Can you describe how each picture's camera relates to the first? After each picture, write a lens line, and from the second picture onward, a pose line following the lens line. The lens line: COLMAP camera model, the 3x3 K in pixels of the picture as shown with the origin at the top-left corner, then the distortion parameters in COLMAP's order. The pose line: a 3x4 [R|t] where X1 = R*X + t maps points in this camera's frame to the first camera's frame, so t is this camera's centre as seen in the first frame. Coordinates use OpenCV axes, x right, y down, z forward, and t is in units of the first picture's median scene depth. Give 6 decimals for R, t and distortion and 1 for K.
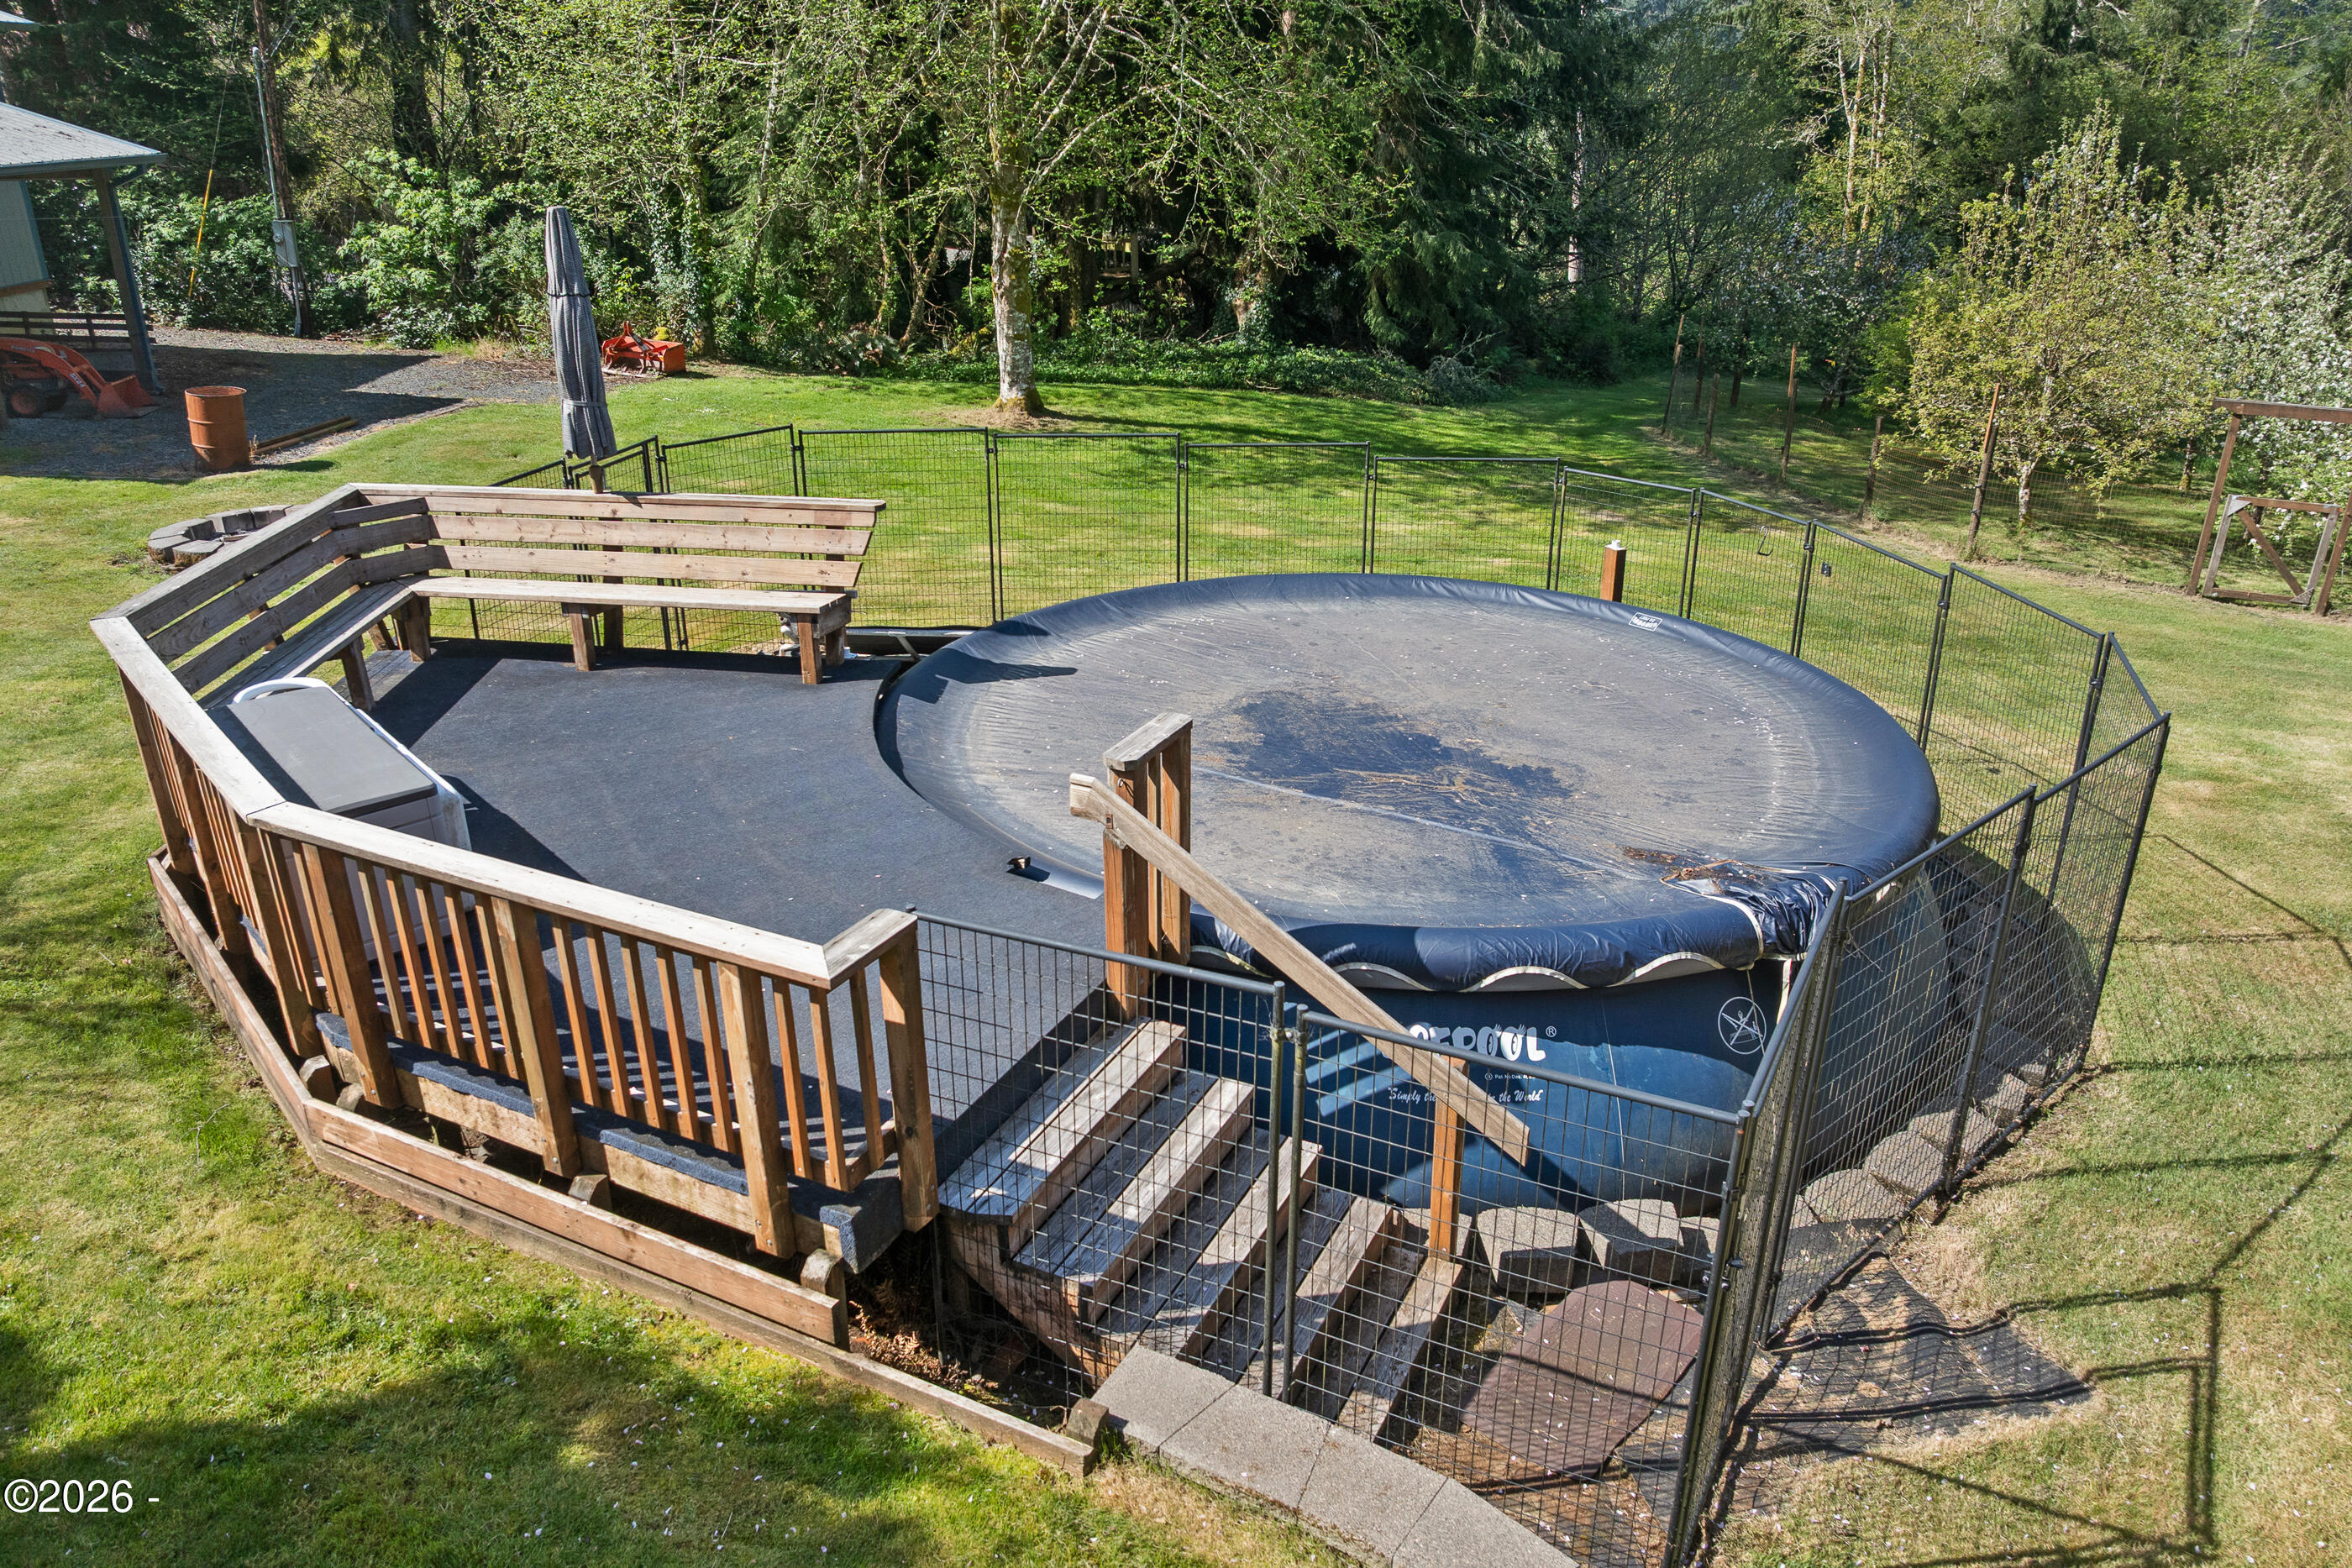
lens RADIAL K [[1661.7, 0, 1176.1], [0, 1661.7, 753.8], [0, 0, 1]] dist [-0.003973, -0.001868]
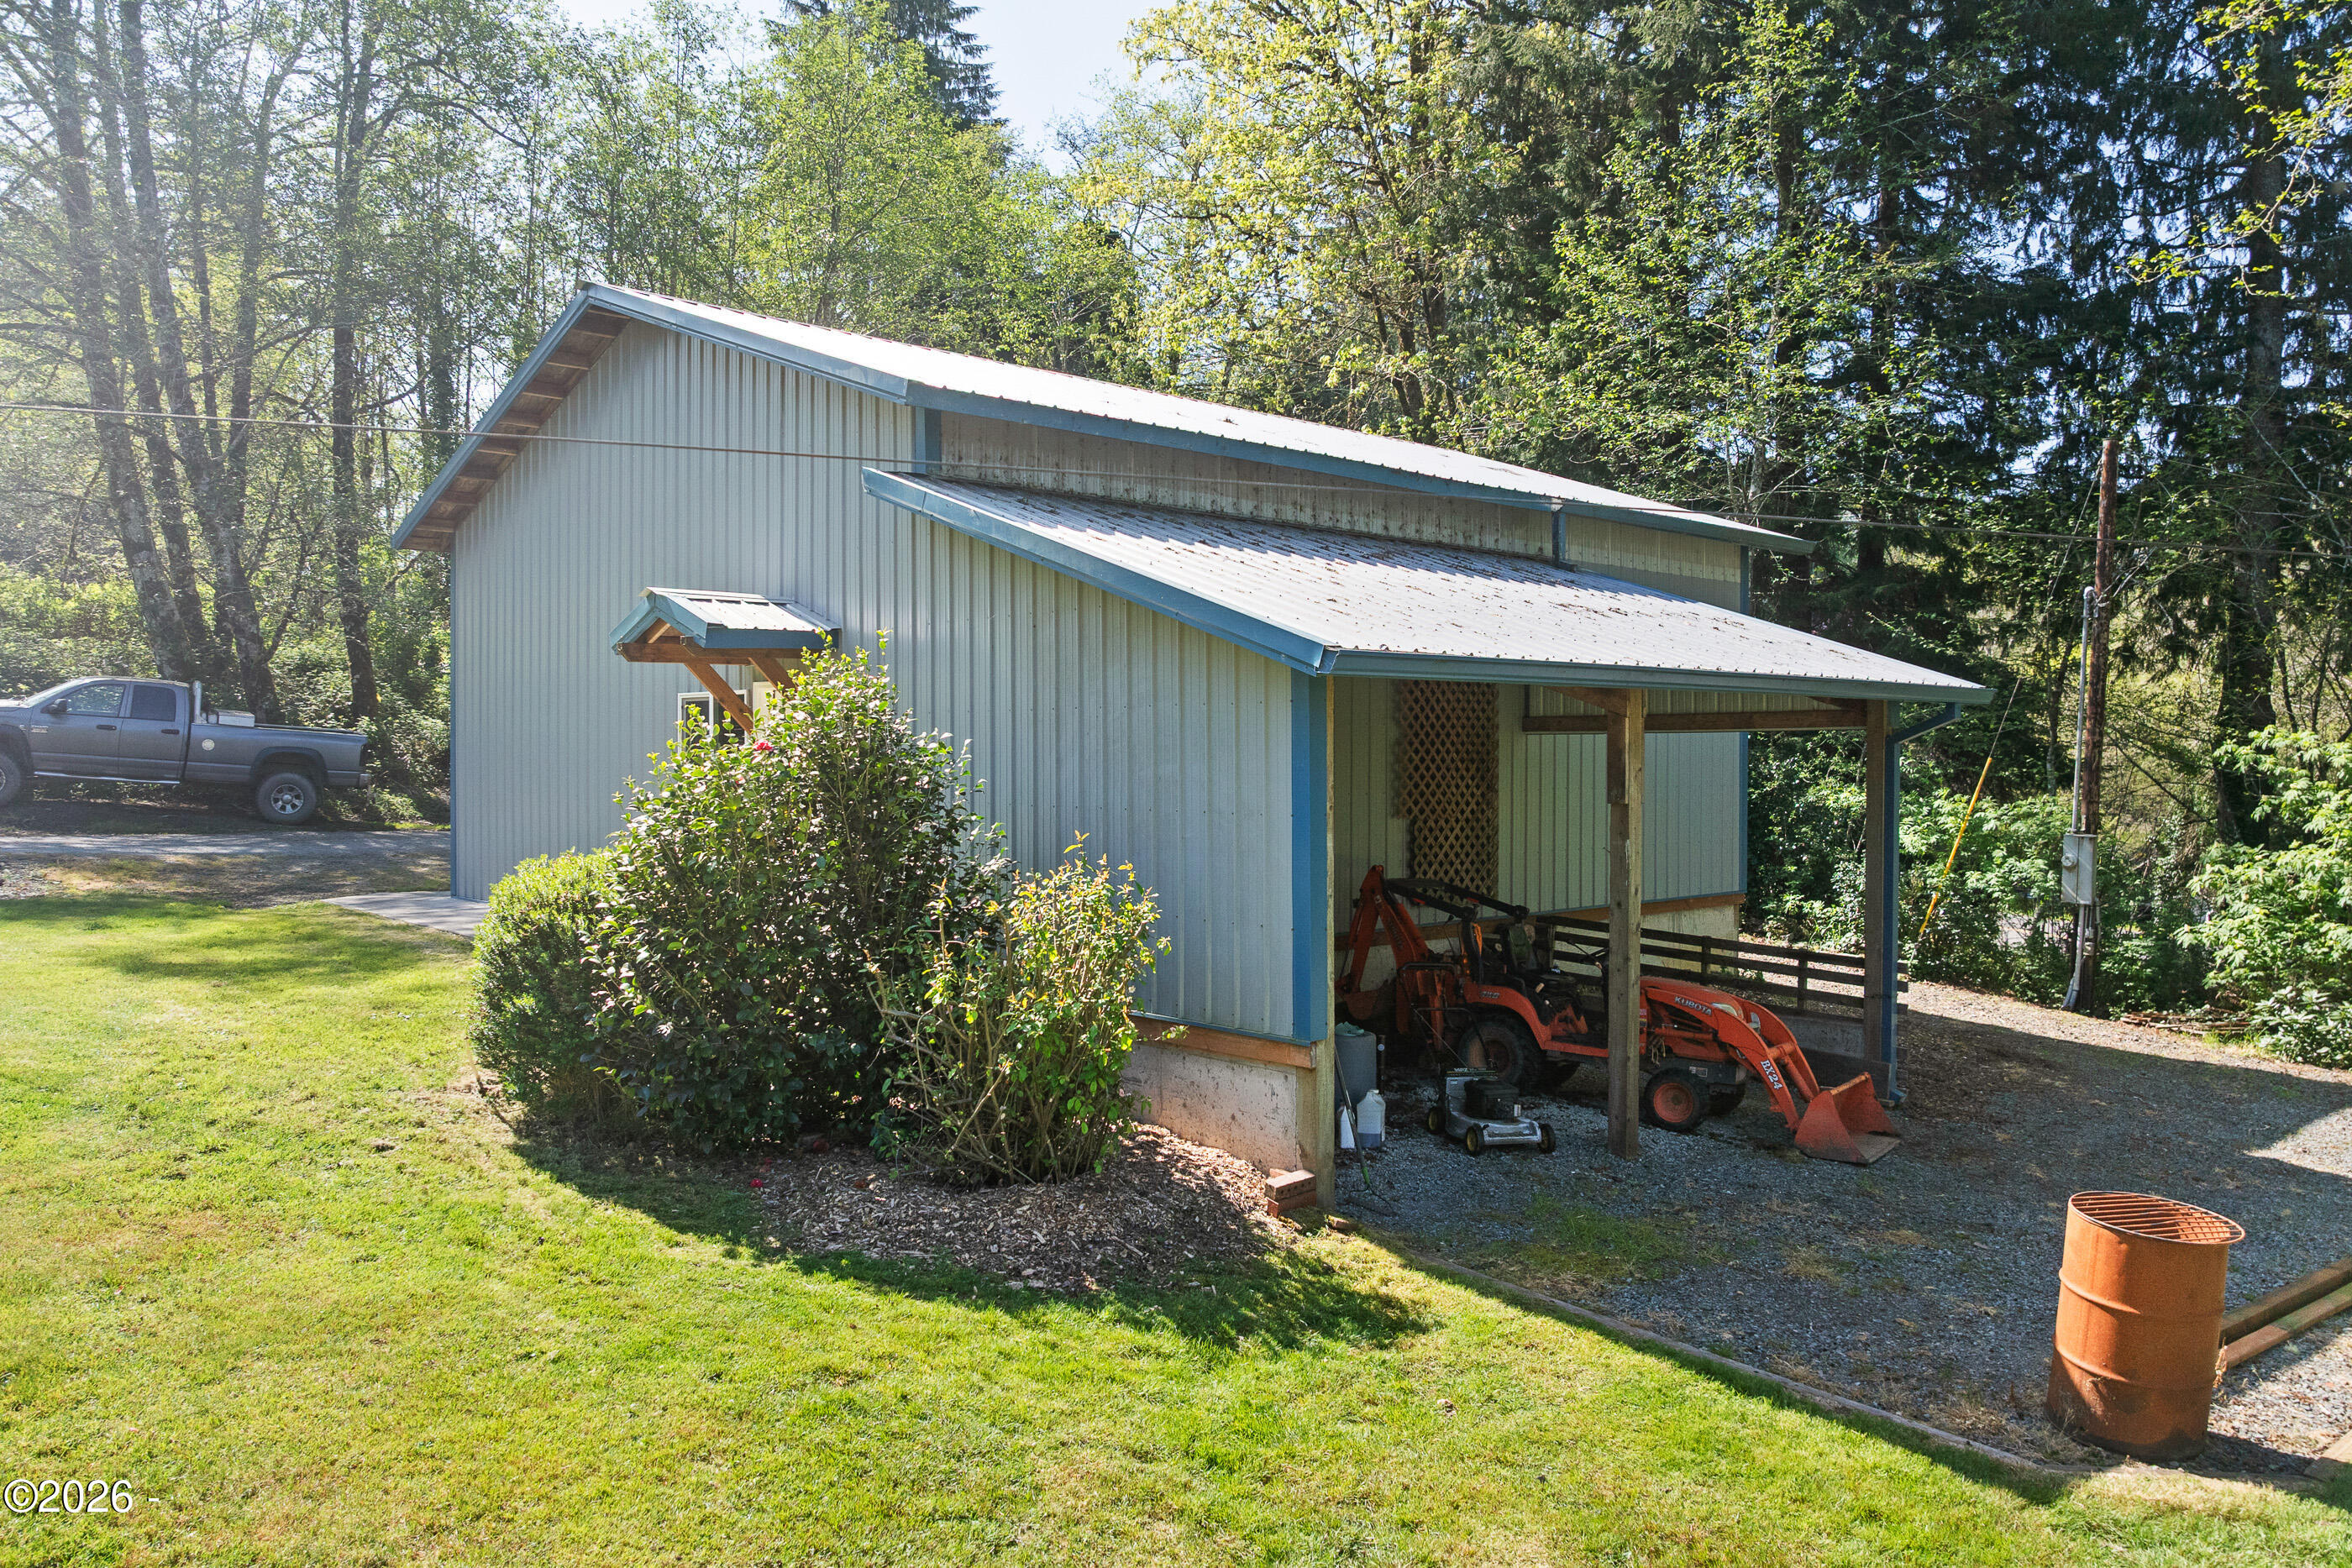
lens RADIAL K [[1661.7, 0, 1176.1], [0, 1661.7, 753.8], [0, 0, 1]] dist [-0.003973, -0.001868]
pose [[0.625469, 0.006844, -0.780219, -0.262878], [-0.296602, 0.926980, -0.229642, -0.100995], [0.721676, 0.375049, 0.581827, 0.369002]]
